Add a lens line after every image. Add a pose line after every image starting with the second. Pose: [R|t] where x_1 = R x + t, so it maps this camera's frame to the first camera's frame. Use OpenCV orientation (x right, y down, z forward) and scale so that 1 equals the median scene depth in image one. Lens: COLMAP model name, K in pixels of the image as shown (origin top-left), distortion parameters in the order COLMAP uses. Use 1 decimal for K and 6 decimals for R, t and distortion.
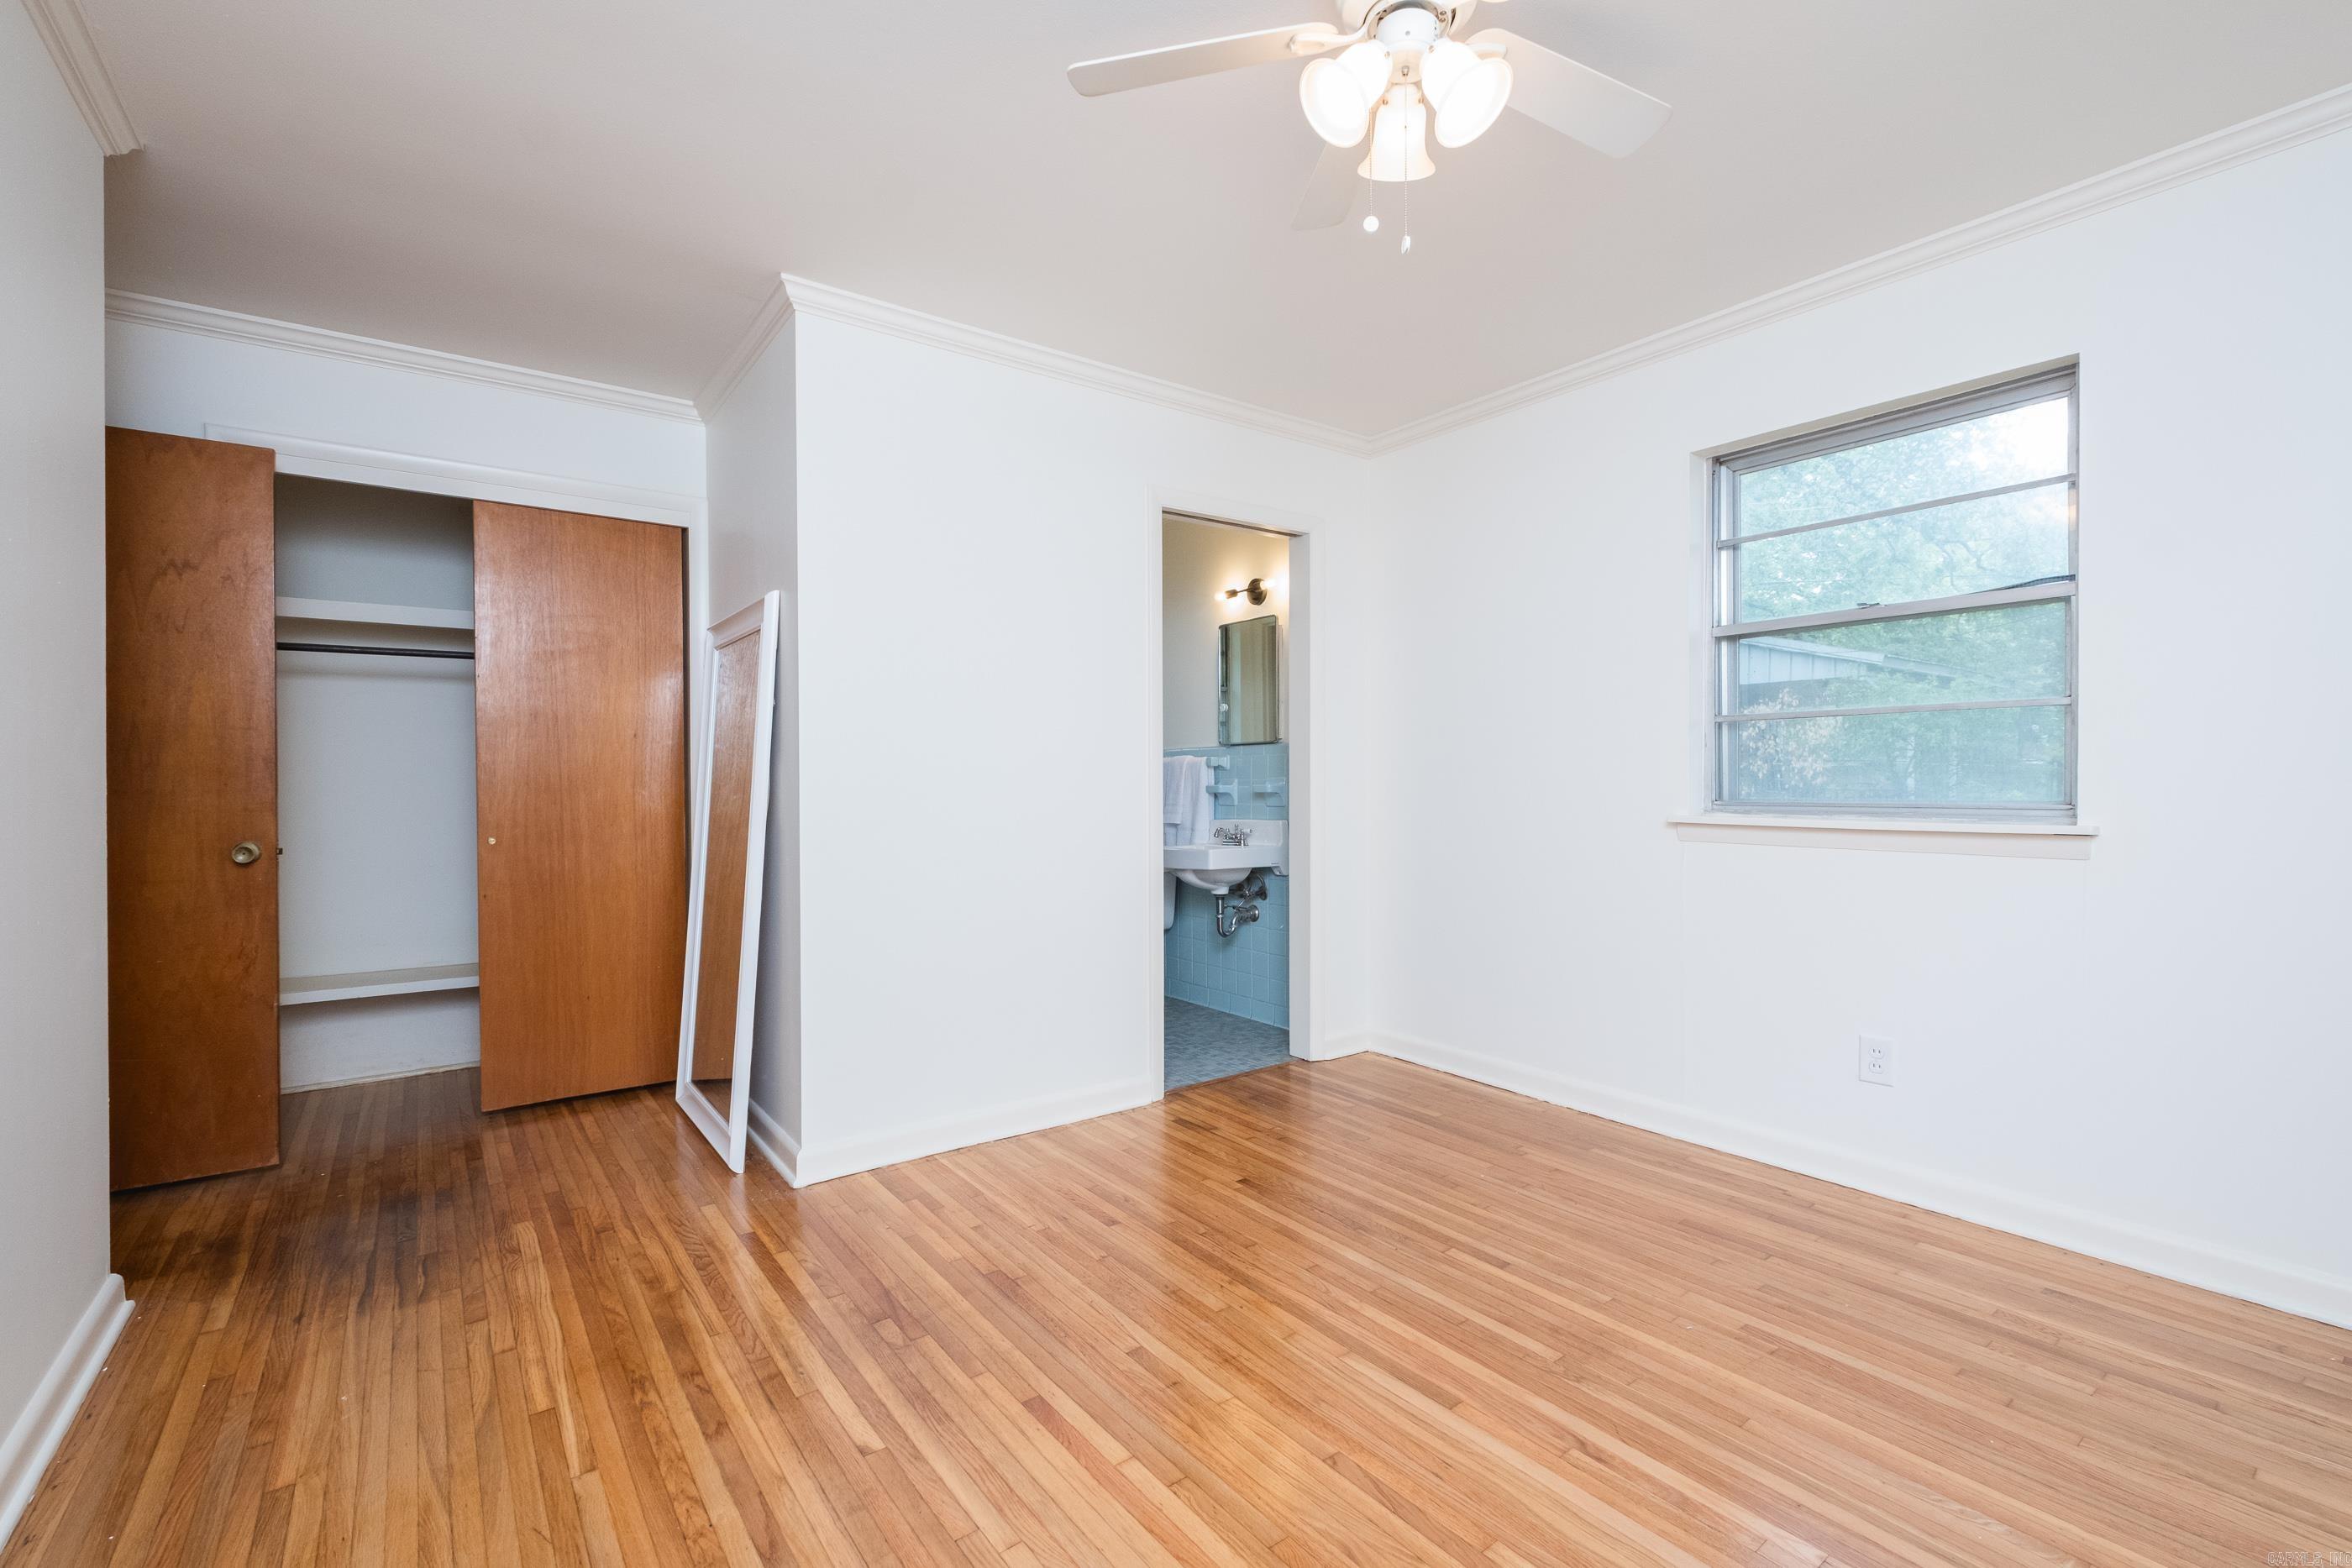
lens RADIAL K [[1009.2, 0, 1191.1], [0, 1009.2, 792.2], [0, 0, 1]] dist [0.003334, -0.002289]
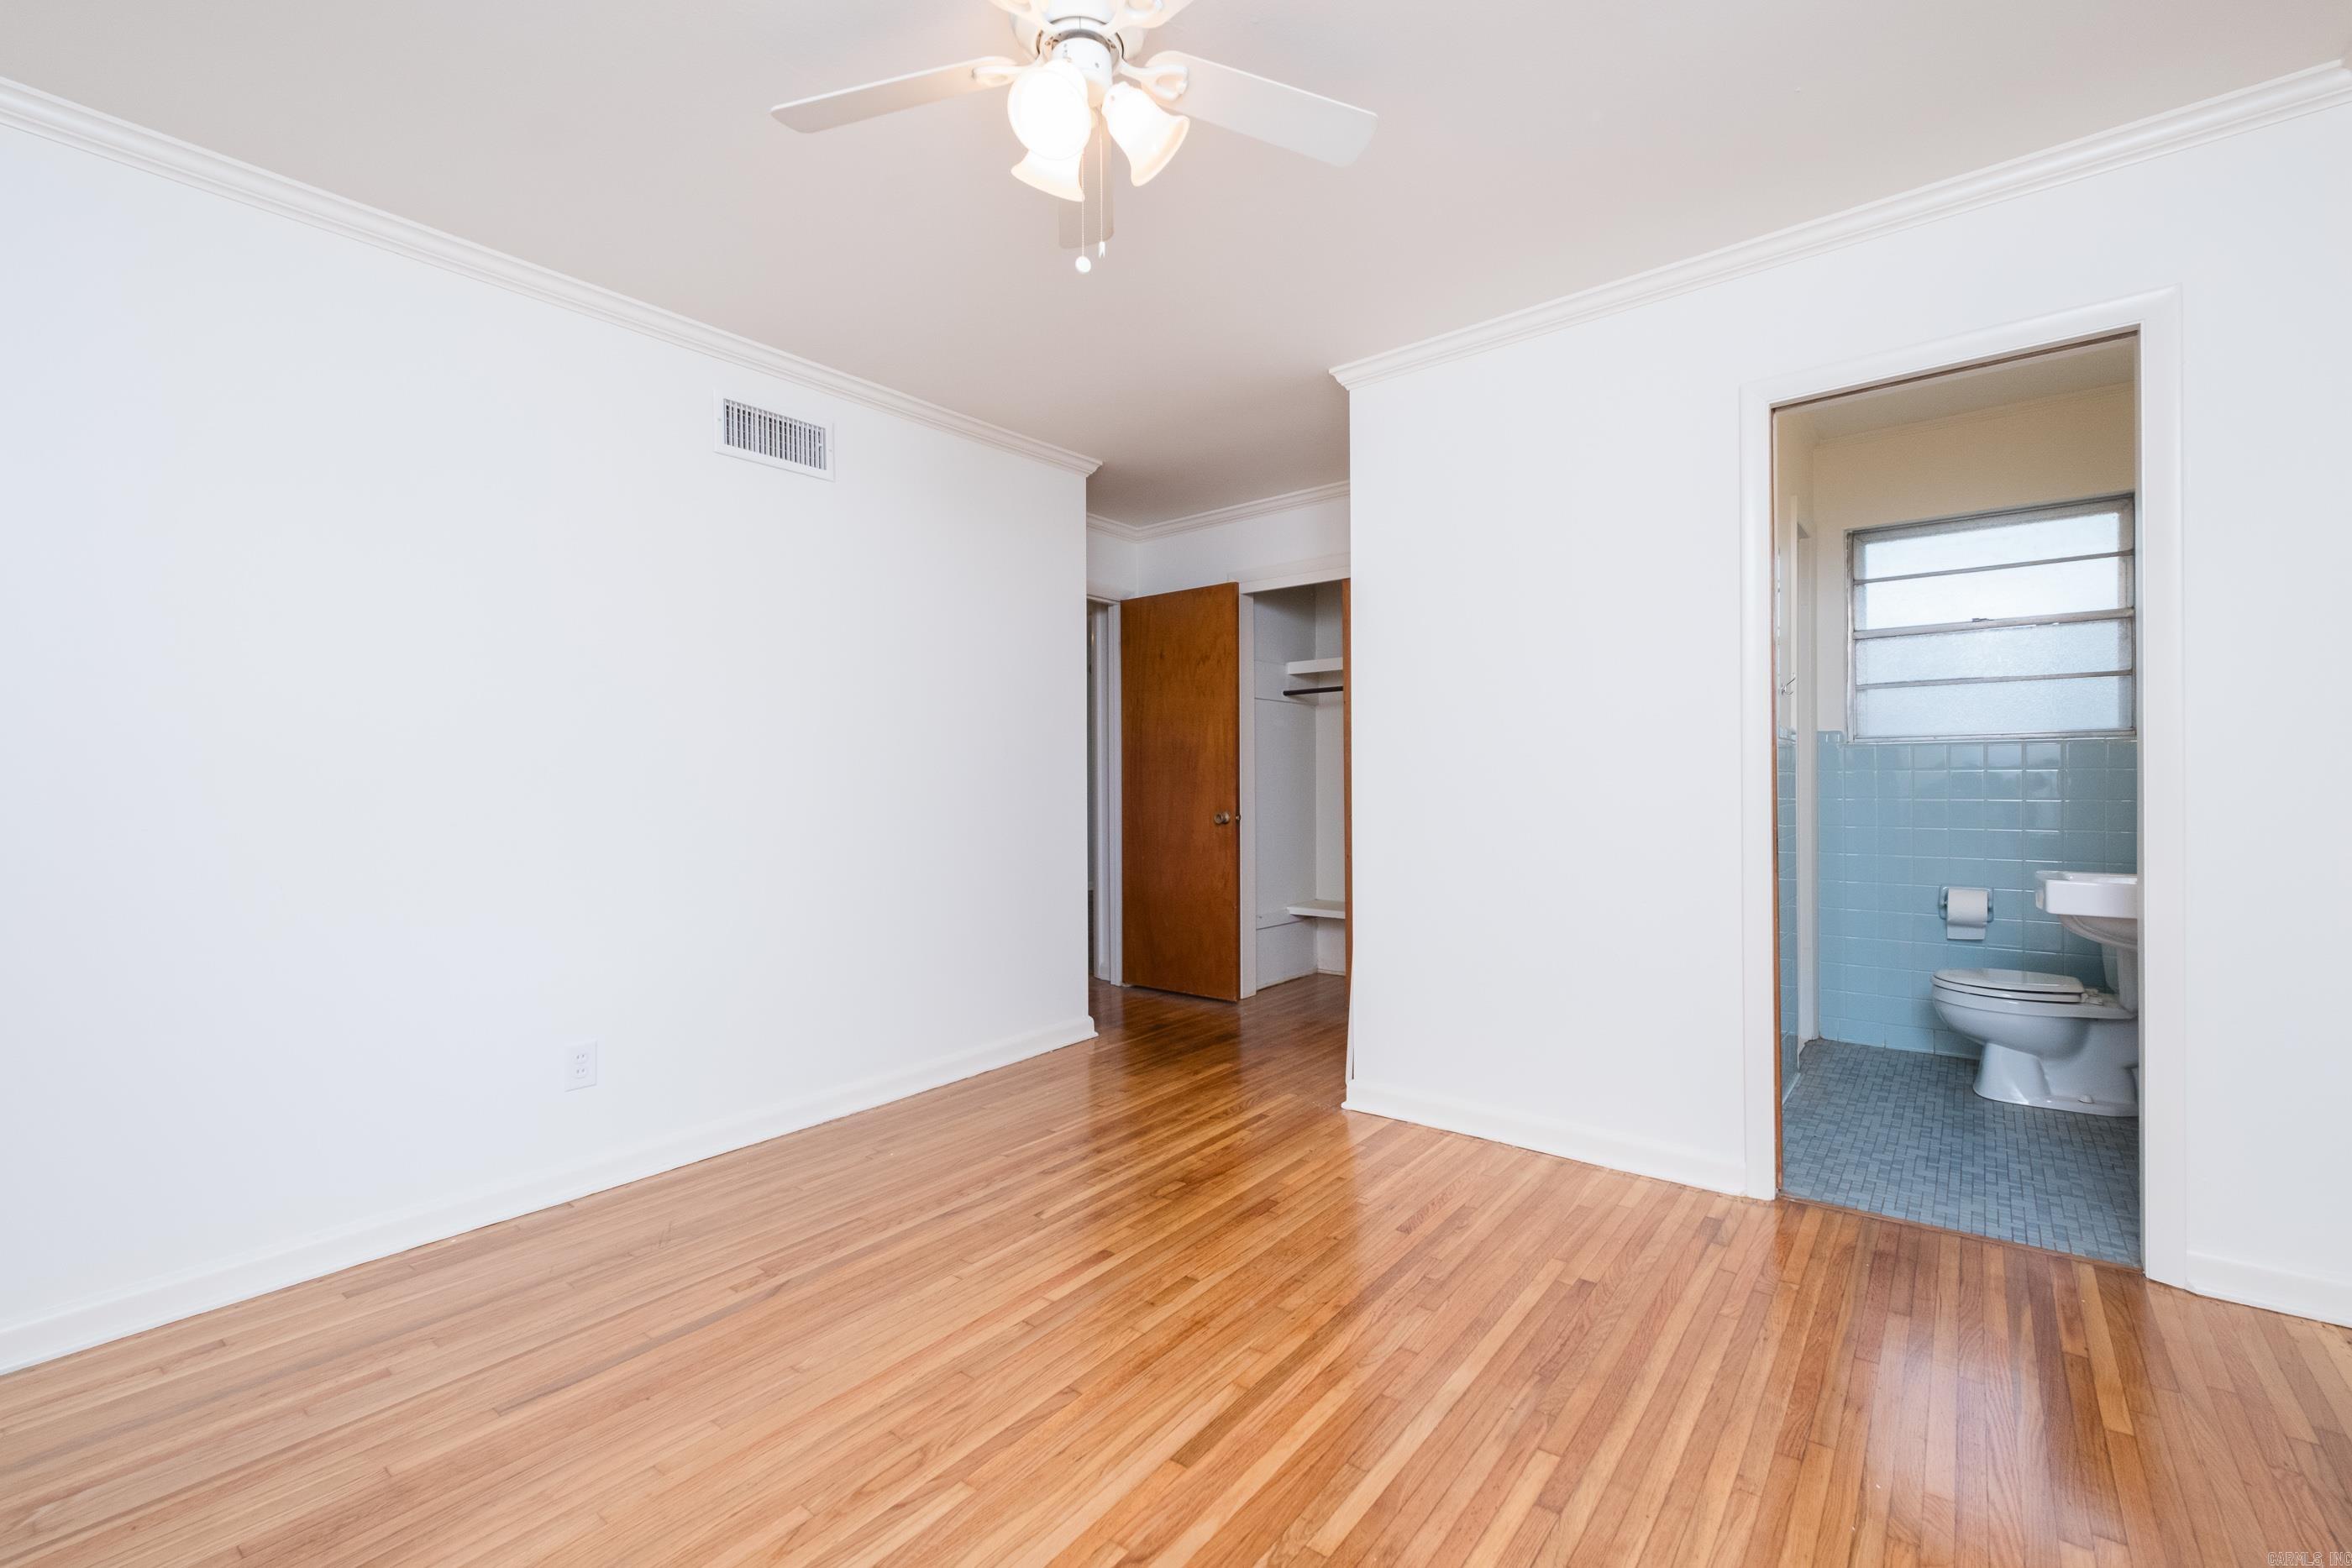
lens RADIAL K [[1009.2, 0, 1180.1], [0, 1009.2, 779.6], [0, 0, 1]] dist [0.003334, -0.002289]
pose [[0.253191, 0.002997, -0.967412, 0.885771], [-0.003512, 0.999991, 0.002179, -0.010008], [0.967410, 0.002846, 0.253200, 0.595124]]
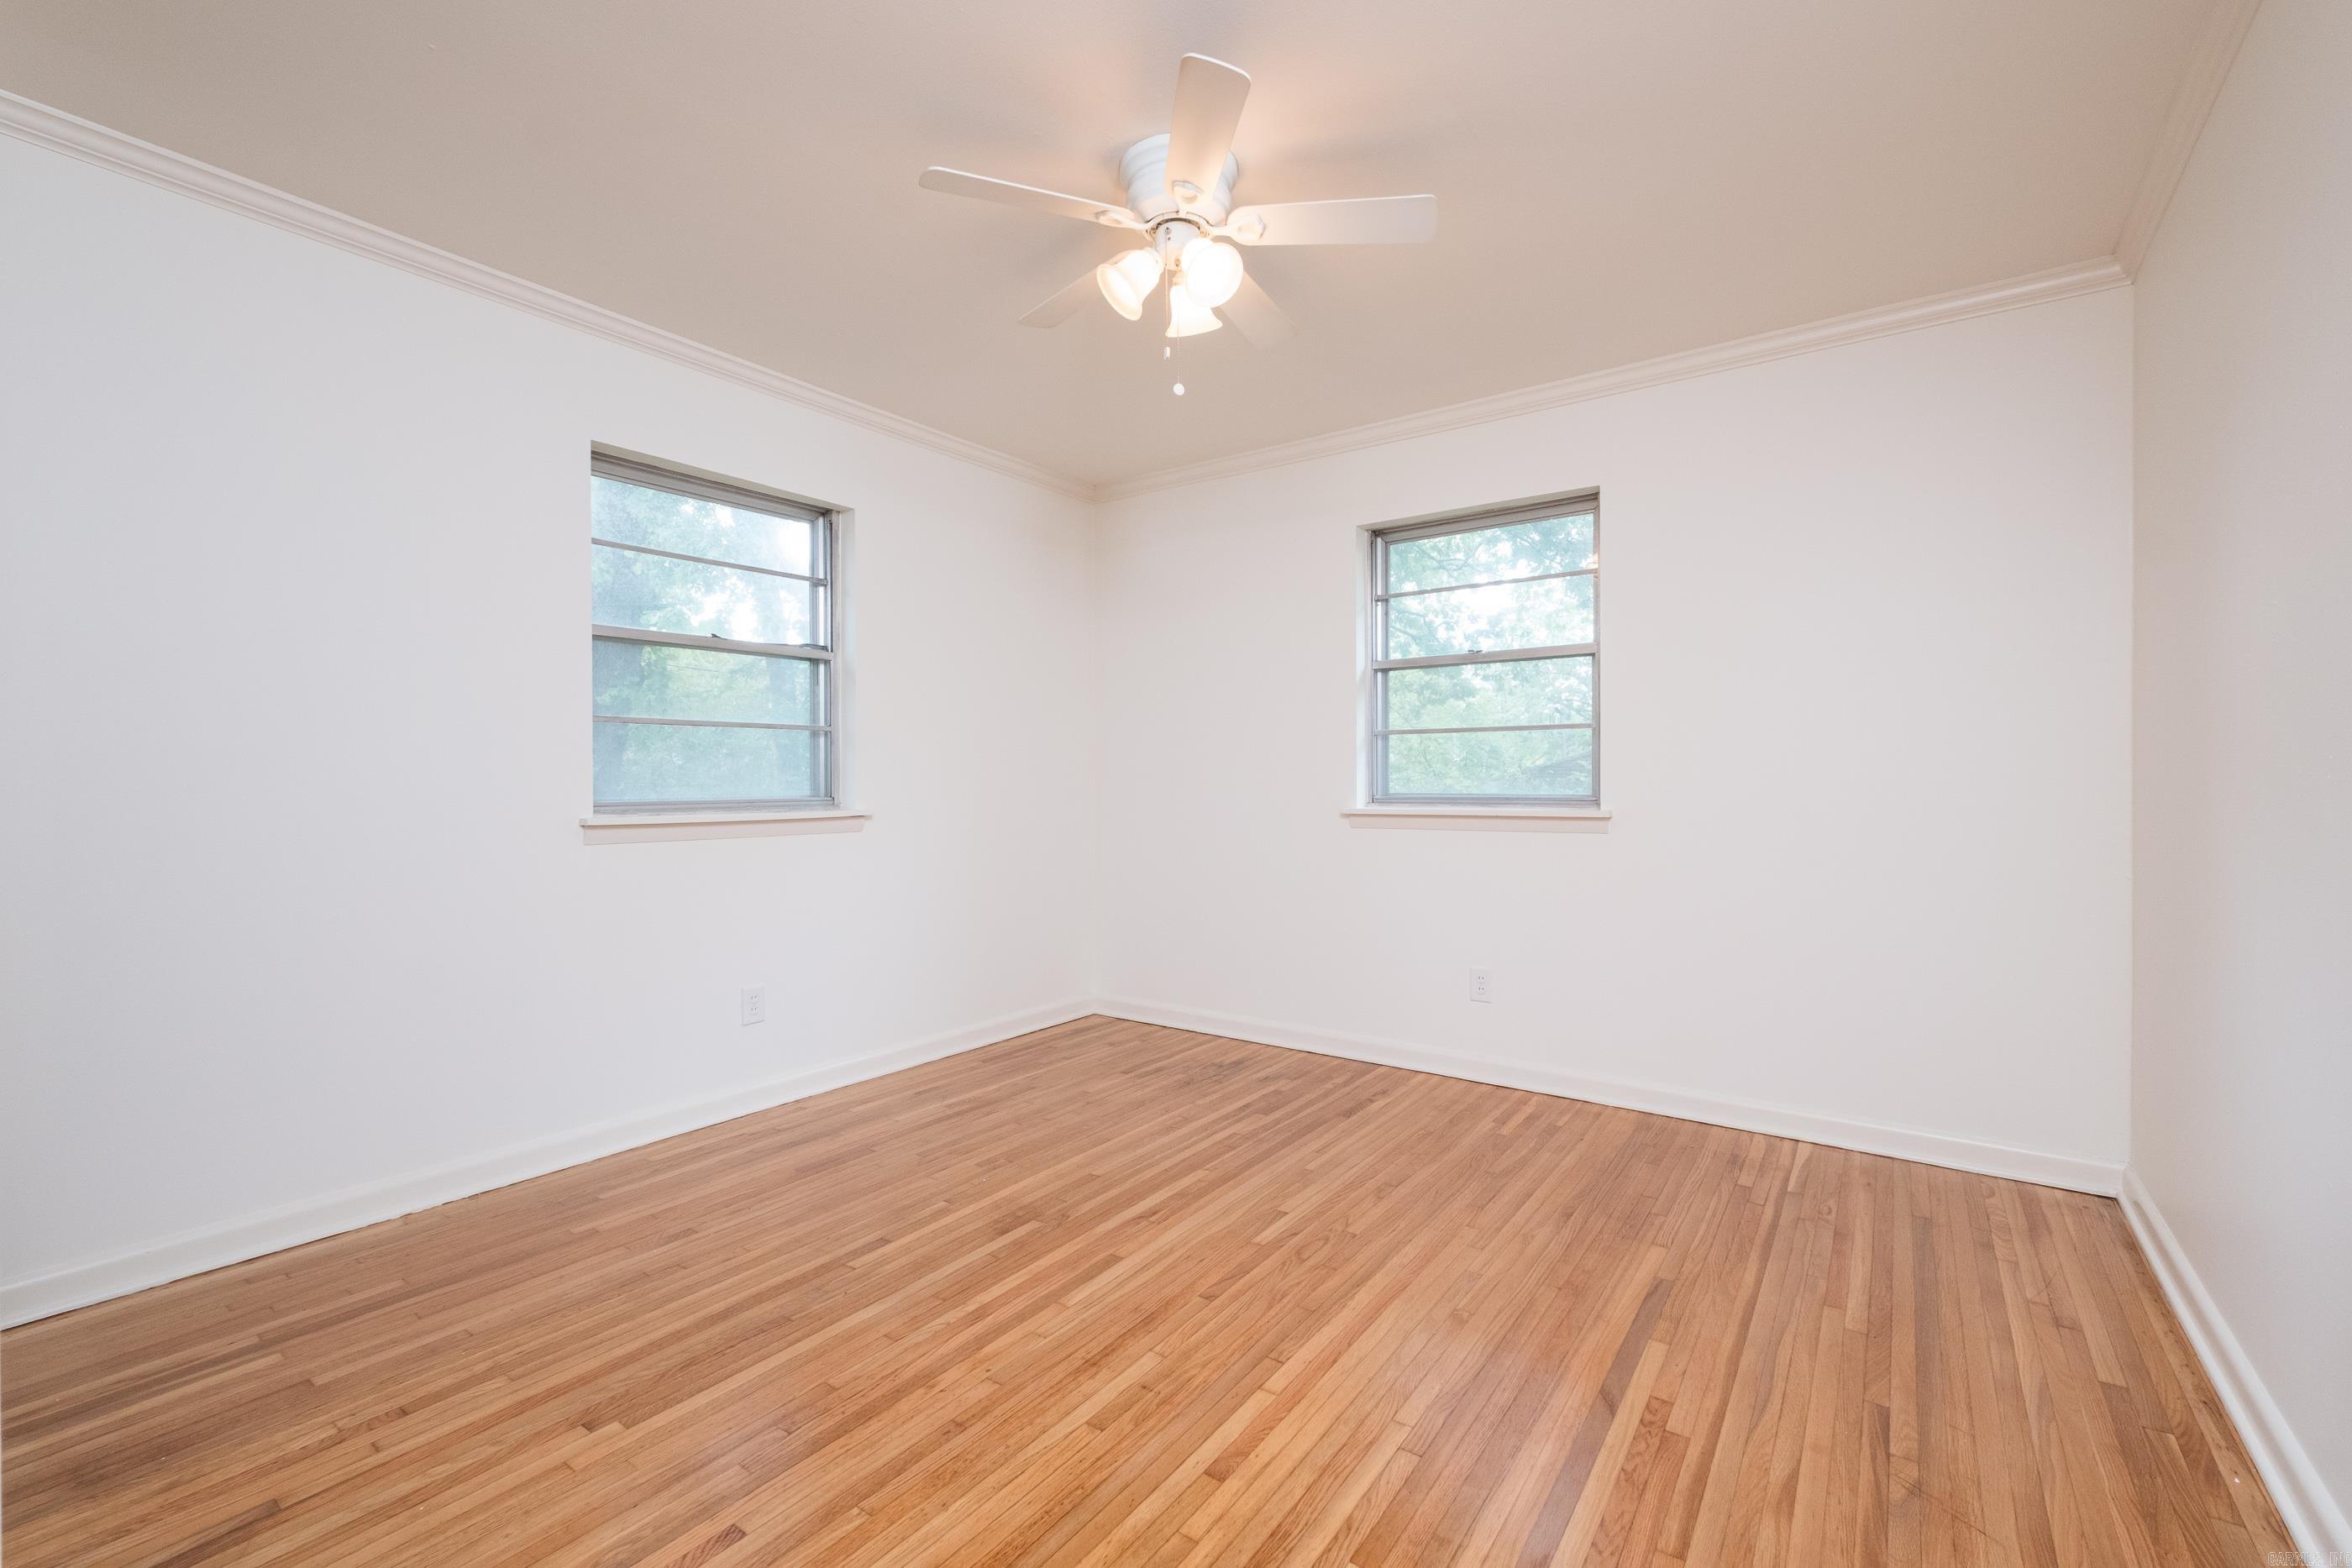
lens RADIAL K [[1009.2, 0, 1179.6], [0, 1009.2, 771.9], [0, 0, 1]] dist [0.003334, -0.002289]
pose [[-0.296697, 0.010763, 0.954911, -0.786056], [0.015072, 0.999865, -0.006587, -0.006910], [-0.954853, 0.012438, -0.296819, 1.009457]]
